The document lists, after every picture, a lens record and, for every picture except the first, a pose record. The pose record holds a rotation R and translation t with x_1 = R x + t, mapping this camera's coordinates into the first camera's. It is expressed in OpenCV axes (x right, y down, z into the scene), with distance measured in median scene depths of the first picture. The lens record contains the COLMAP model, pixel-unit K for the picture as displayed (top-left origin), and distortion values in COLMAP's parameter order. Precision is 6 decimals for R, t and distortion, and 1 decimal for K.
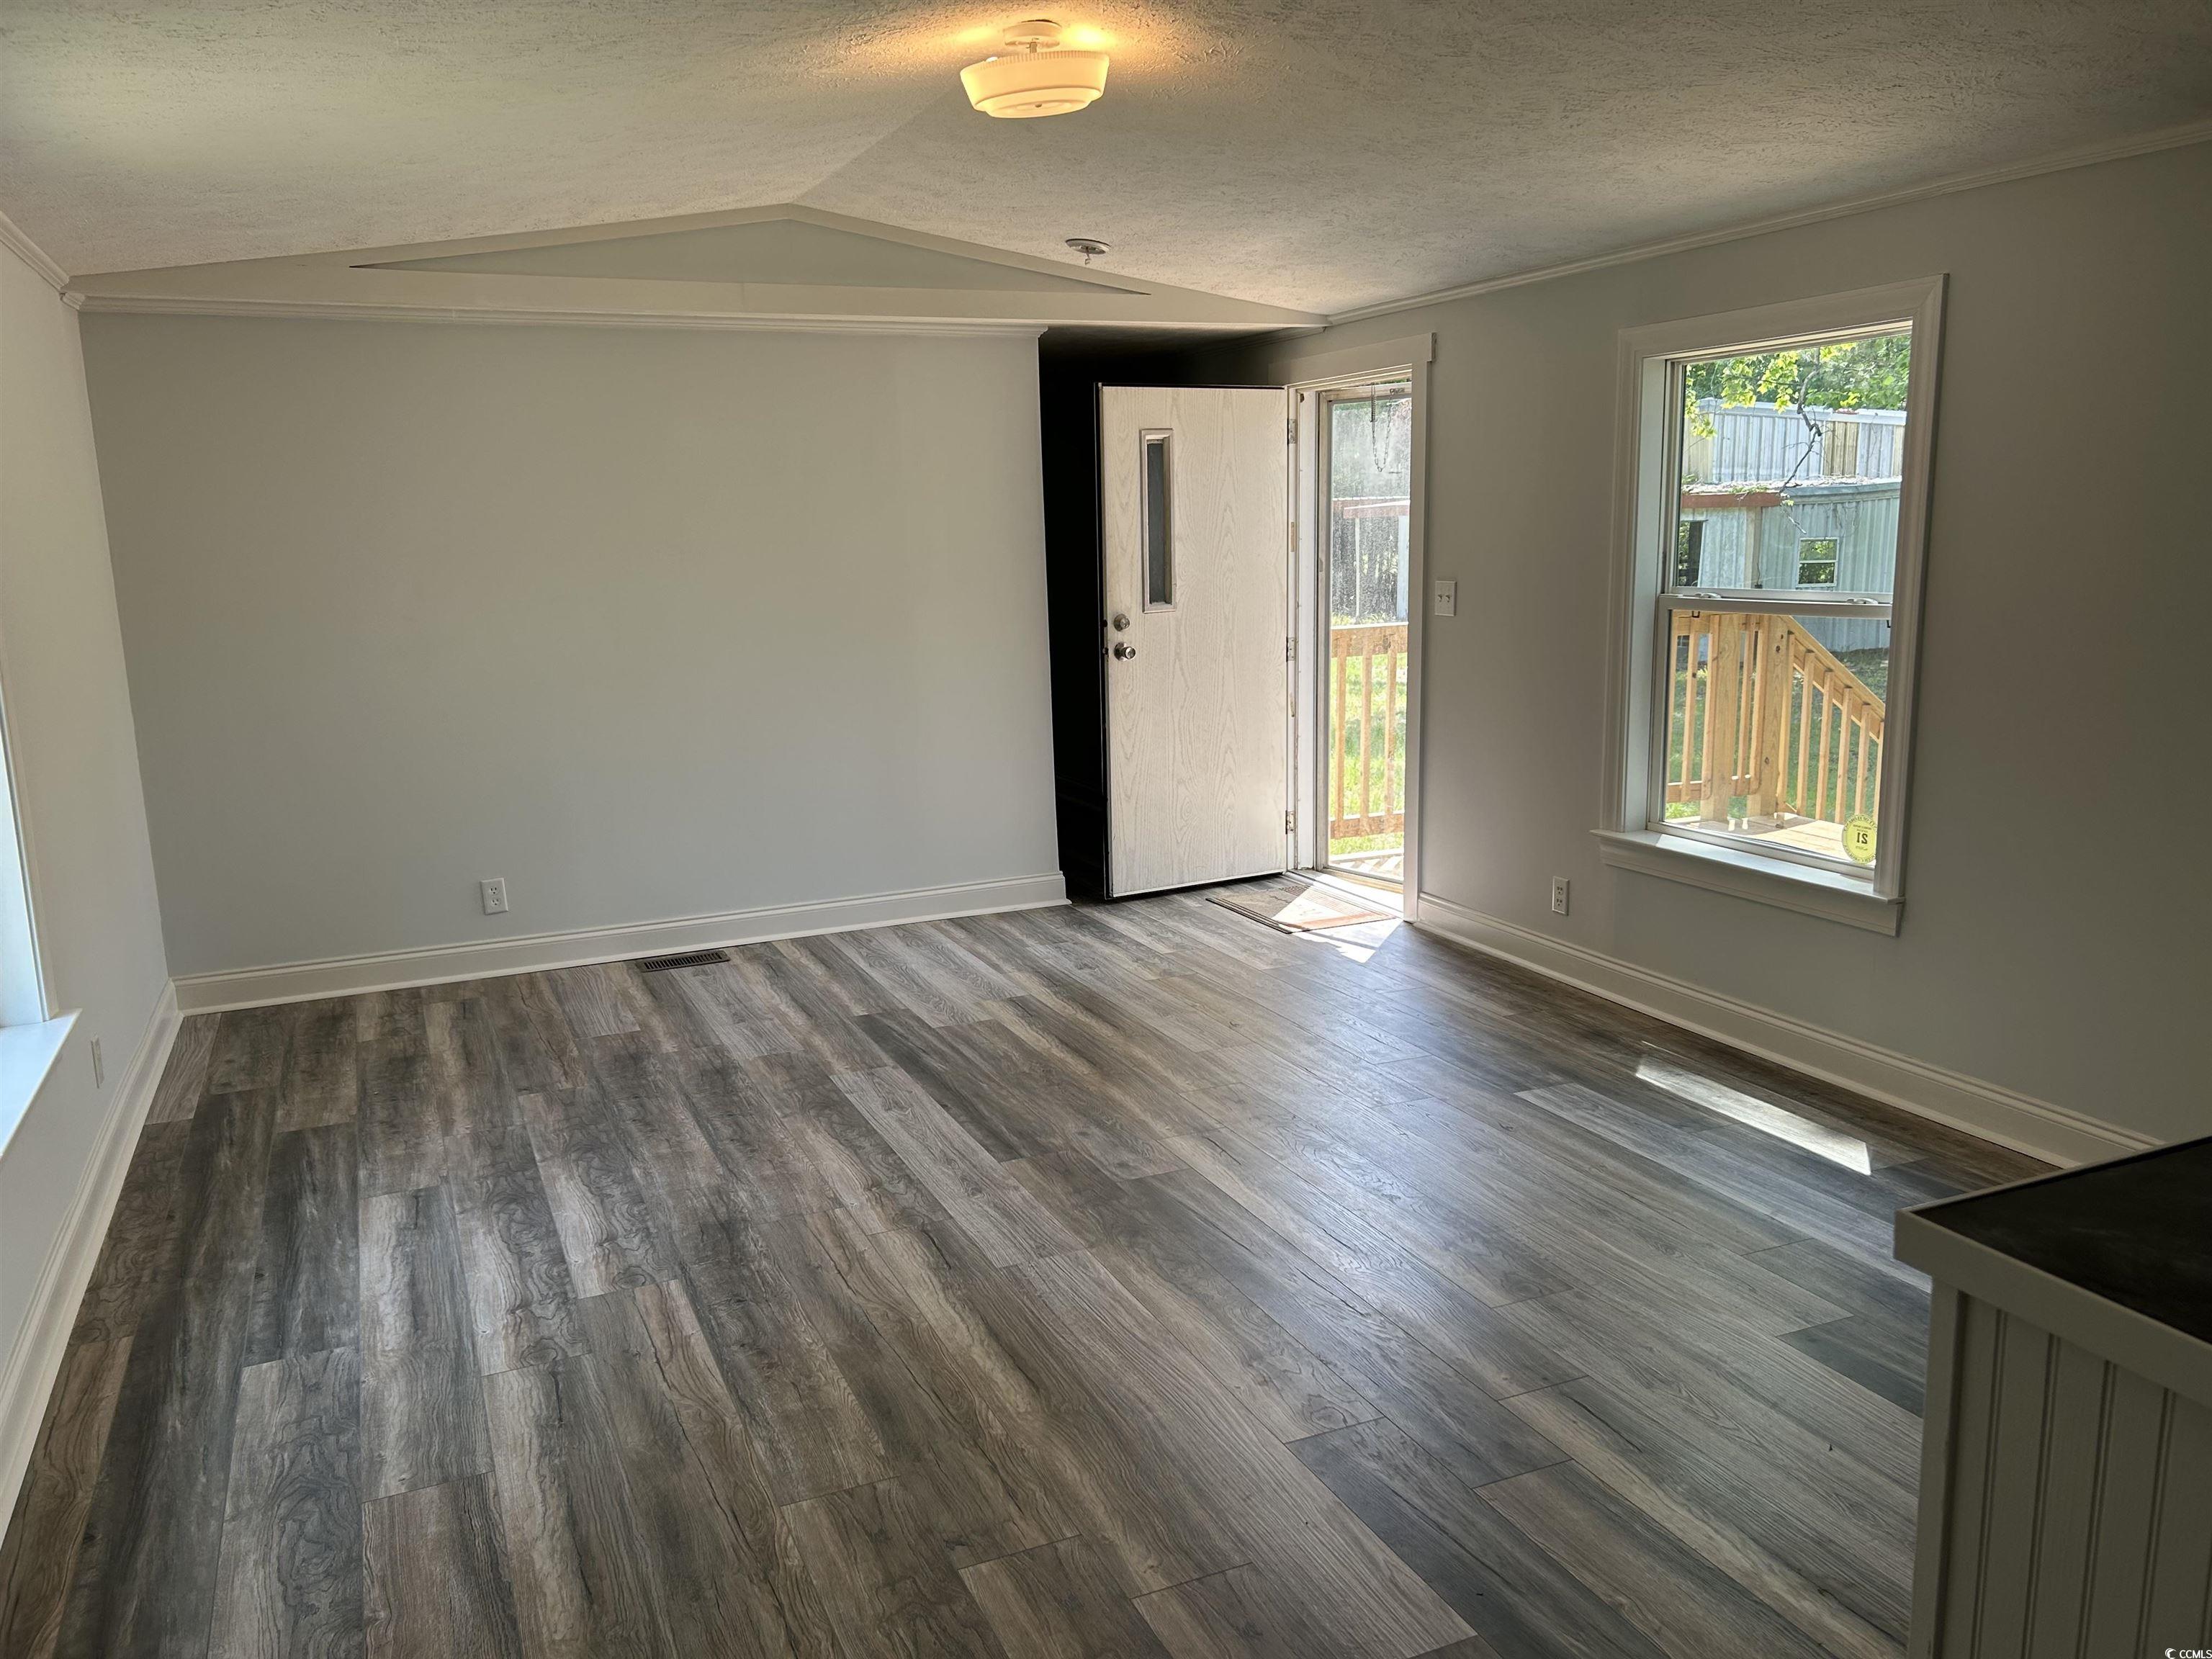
lens RADIAL K [[1691.9, 0, 1106.0], [0, 1691.9, 829.5], [0, 0, 1]] dist [0.115002, -0.095317]
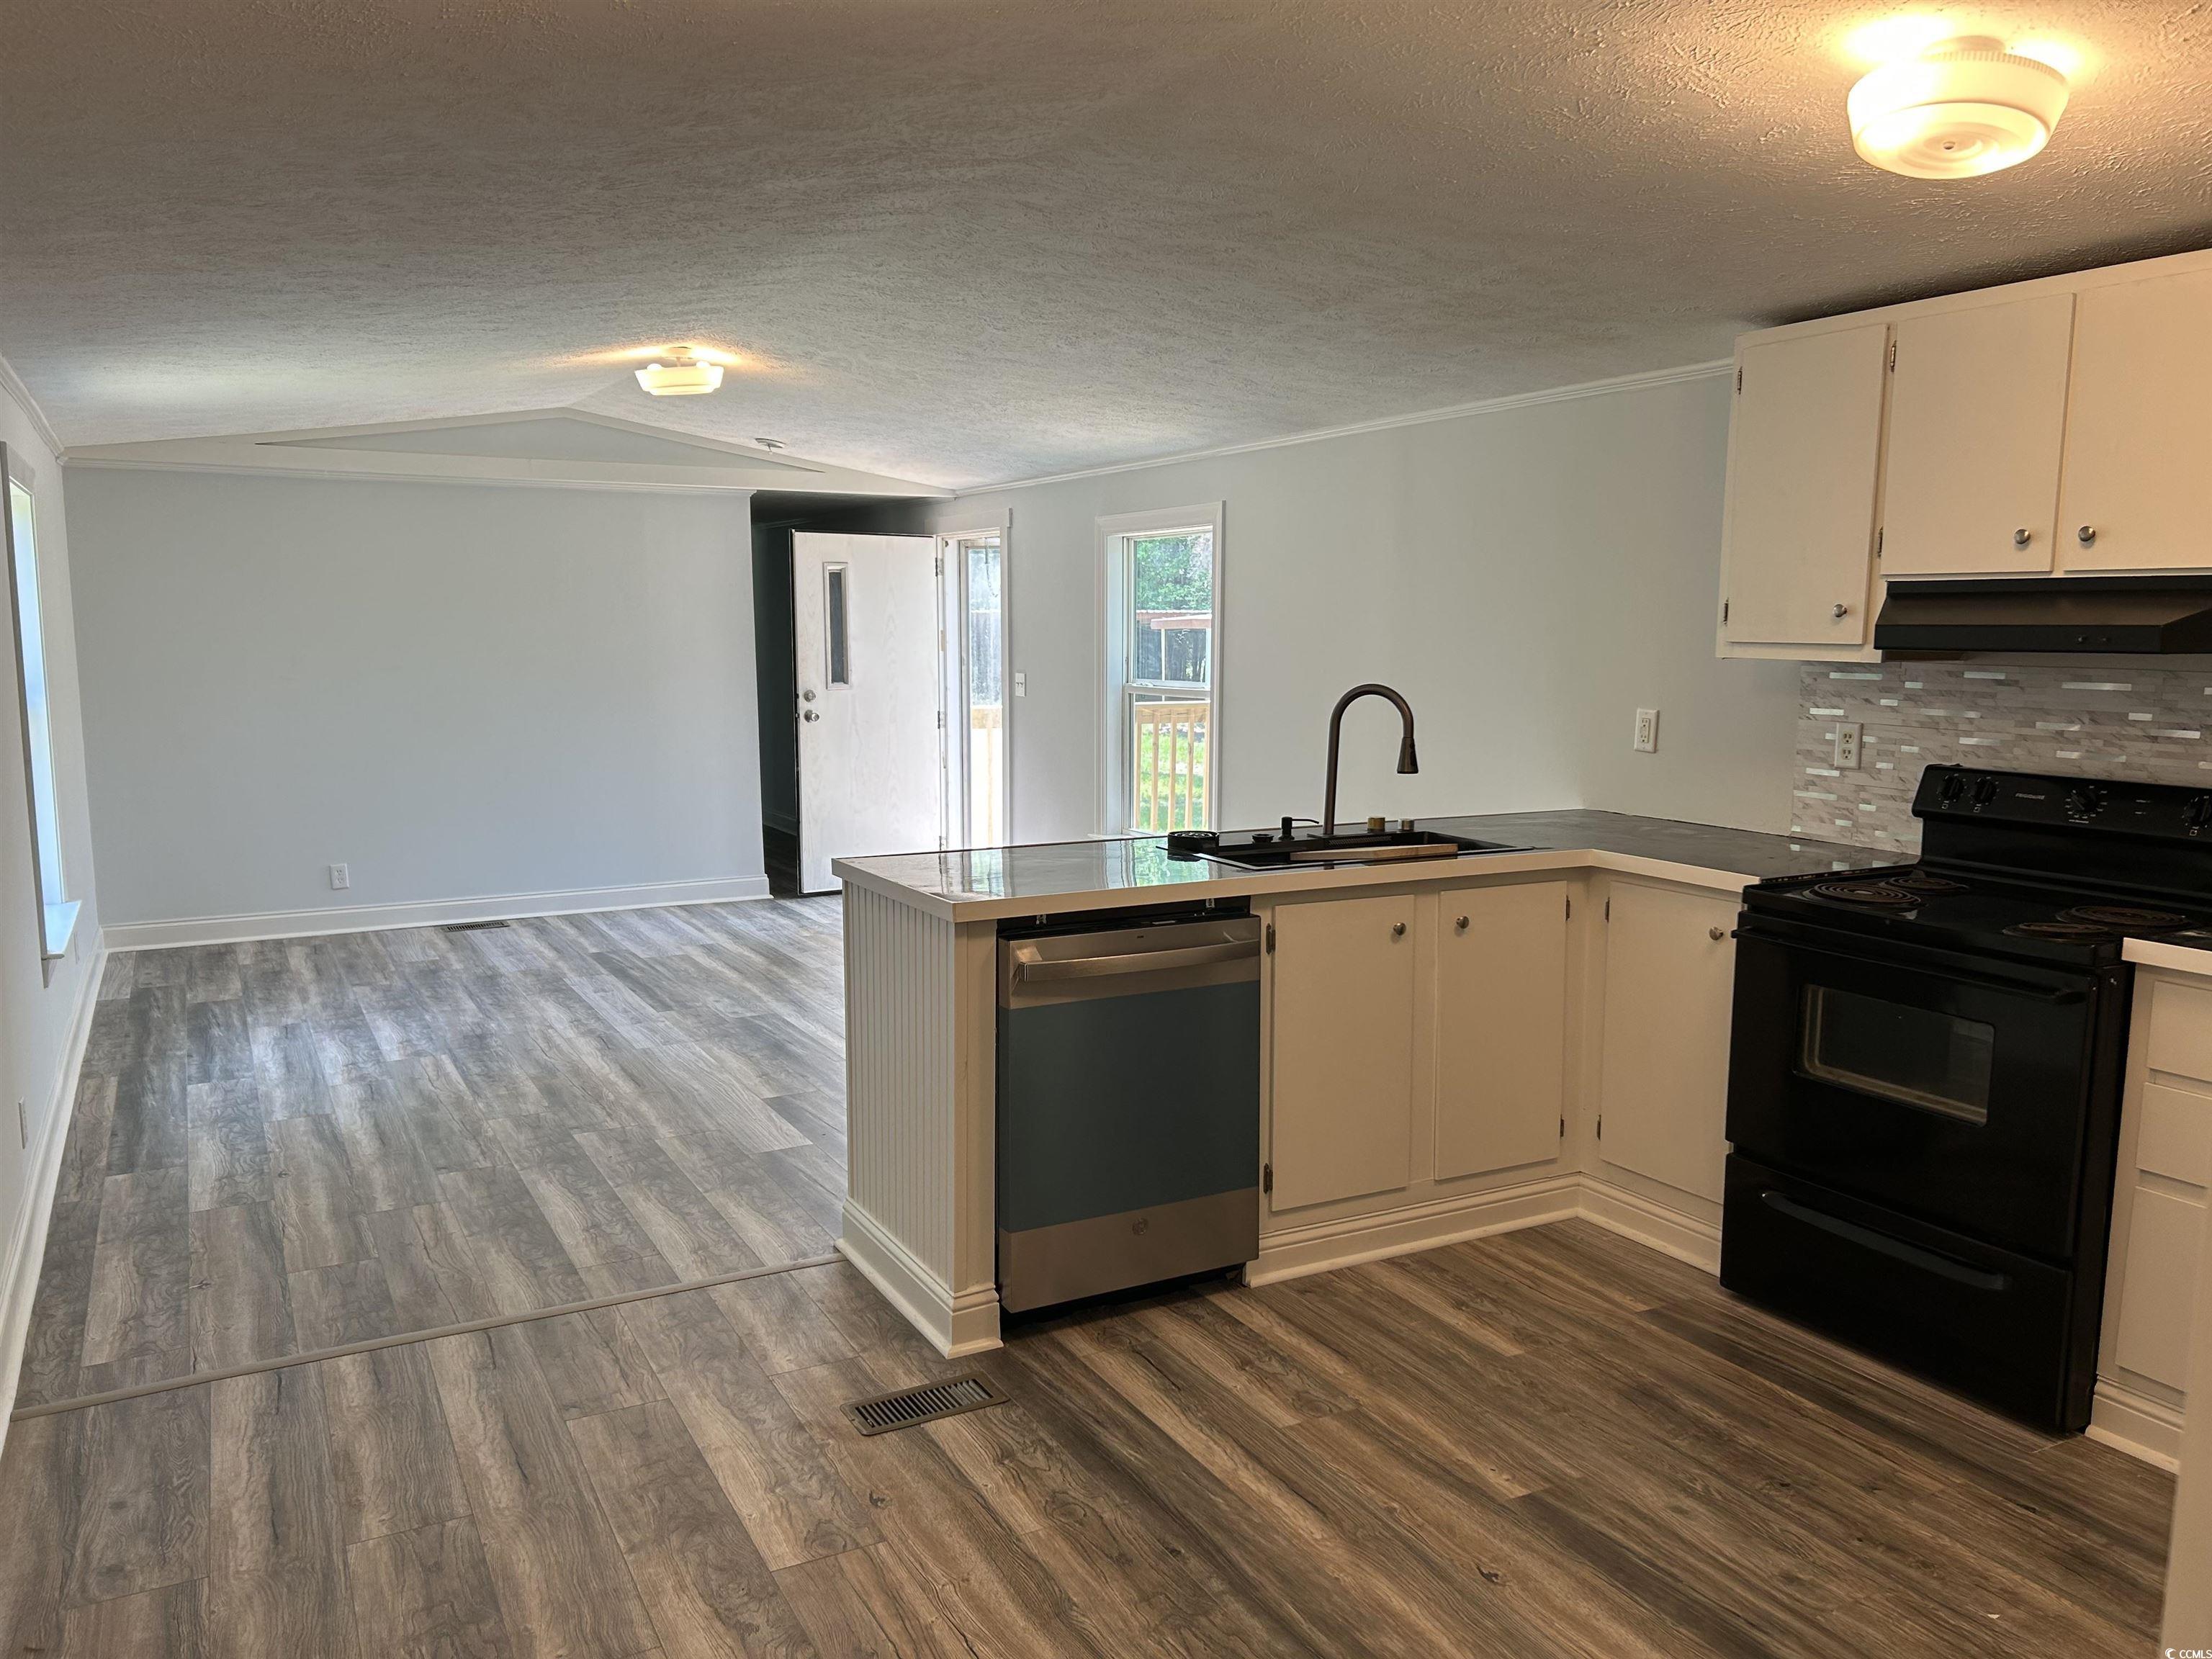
lens RADIAL K [[1634.7, 0, 1106.0], [0, 1634.7, 829.5], [0, 0, 1]] dist [0.053434, 0.004571]
pose [[0.995516, 0.017438, 0.092976, 0.202385], [-0.012309, 0.998385, -0.055452, 0.095672], [-0.093793, 0.054059, 0.994123, -0.581572]]
